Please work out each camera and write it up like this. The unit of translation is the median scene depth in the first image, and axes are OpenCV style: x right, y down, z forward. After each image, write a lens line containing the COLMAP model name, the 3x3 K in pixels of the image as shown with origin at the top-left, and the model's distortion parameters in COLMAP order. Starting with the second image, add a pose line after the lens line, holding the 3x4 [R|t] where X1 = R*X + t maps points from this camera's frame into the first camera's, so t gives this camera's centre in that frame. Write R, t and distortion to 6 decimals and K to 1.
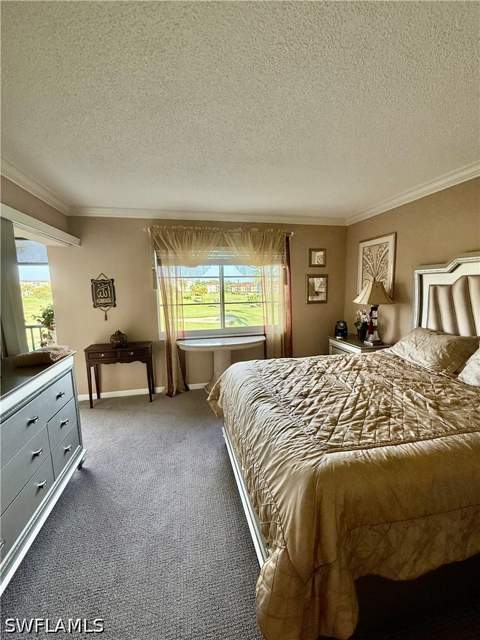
lens RADIAL K [[256.0, 0, 238.0], [0, 256.0, 319.1], [0, 0, 1]] dist [0.002048, 0.000244]
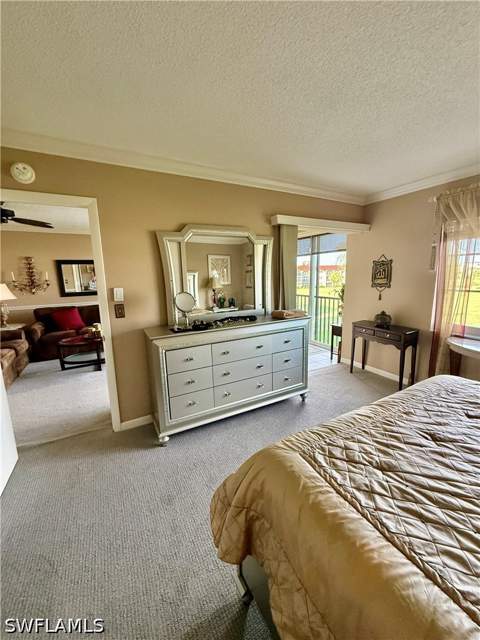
lens RADIAL K [[256.0, 0, 243.8], [0, 256.0, 319.7], [0, 0, 1]] dist [0.002048, 0.000244]
pose [[0.278710, 0.184981, -0.942392, 0.355394], [-0.113944, 0.980713, 0.158804, -0.021374], [0.953592, 0.063119, 0.294412, 0.173933]]
